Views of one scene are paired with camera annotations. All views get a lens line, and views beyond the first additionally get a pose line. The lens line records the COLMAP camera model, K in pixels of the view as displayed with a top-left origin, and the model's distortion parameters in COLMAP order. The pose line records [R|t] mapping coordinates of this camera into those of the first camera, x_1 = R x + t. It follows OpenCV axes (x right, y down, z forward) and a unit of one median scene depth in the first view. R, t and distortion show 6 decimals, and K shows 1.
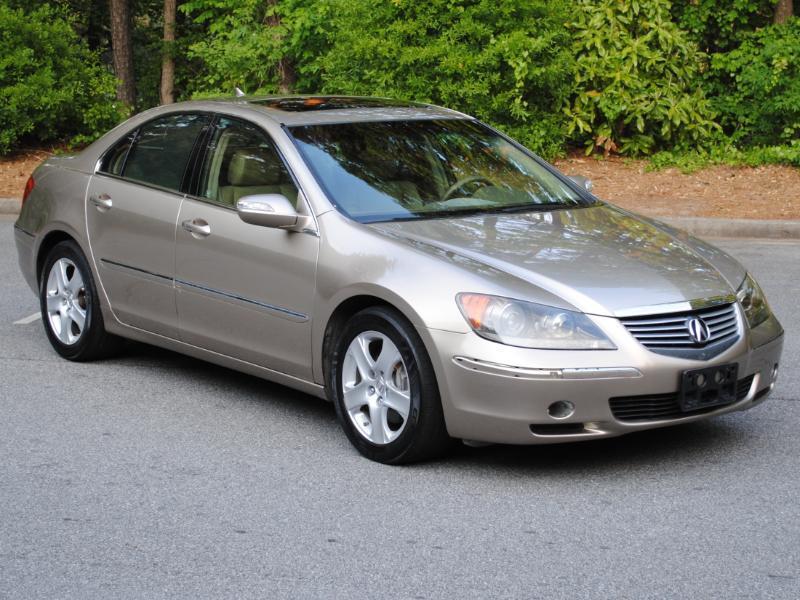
lens RADIAL K [[1663.6, 0, 401.3], [0, 1663.6, 297.1], [0, 0, 1]] dist [-0.025600, 0.063852]
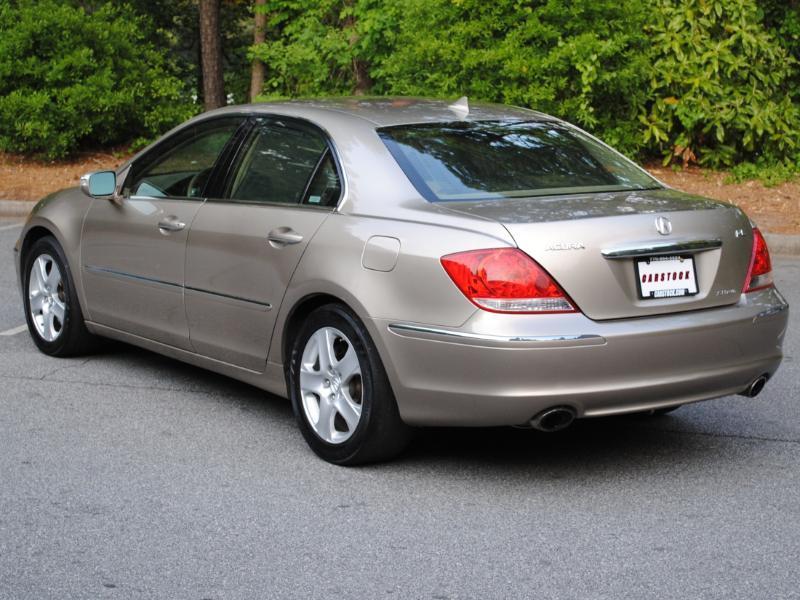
lens RADIAL K [[1663.6, 0, 401.3], [0, 1663.6, 297.1], [0, 0, 1]] dist [-0.025600, 0.063852]
pose [[0.996383, 0.019432, -0.082728, 0.045311], [-0.019884, 0.999792, -0.004637, -0.003589], [0.082621, 0.006266, 0.996561, 0.050070]]
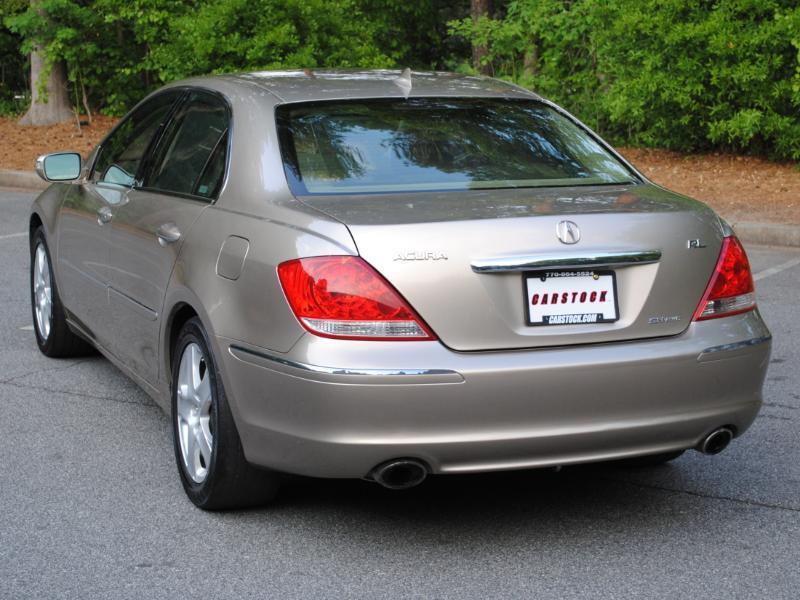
lens RADIAL K [[1670.4, 0, 402.7], [0, 1670.4, 303.4], [0, 0, 1]] dist [-0.026587, 0.160212]
pose [[0.950565, 0.054460, -0.305713, 0.139183], [-0.052047, 0.998516, 0.016046, -0.013693], [0.306133, 0.000659, 0.951989, 0.143312]]
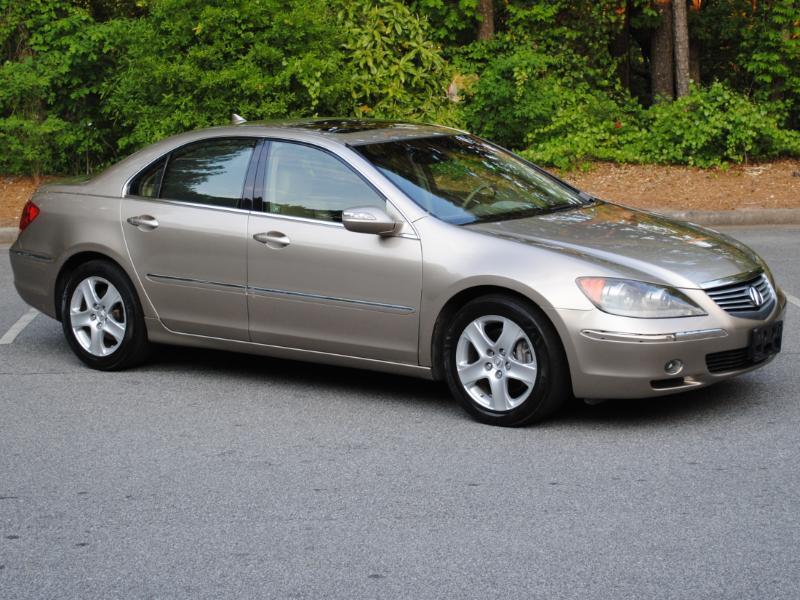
lens RADIAL K [[1648.6, 0, 388.7], [0, 1648.6, 273.6], [0, 0, 1]] dist [-0.019457, 0.028349]
pose [[0.964689, -0.059604, 0.256558, -0.161516], [0.065098, 0.997795, -0.012966, 0.000506], [-0.255220, 0.029210, 0.966442, -0.047282]]
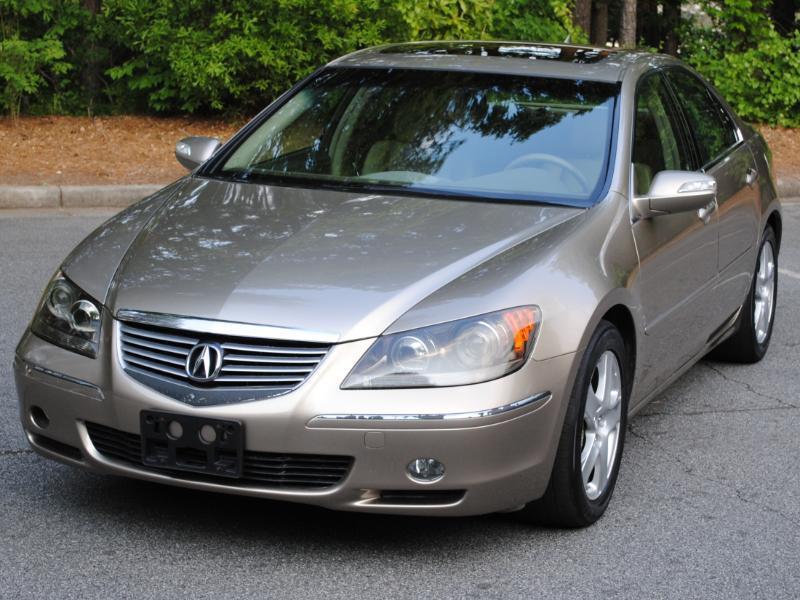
lens RADIAL K [[1751.7, 0, 419.2], [0, 1751.7, 299.6], [0, 0, 1]] dist [-0.028467, -0.045865]
pose [[0.830371, -0.076003, 0.552003, -0.430037], [0.059345, 0.997082, 0.048012, -0.032633], [-0.554041, -0.007109, 0.832459, 0.234917]]
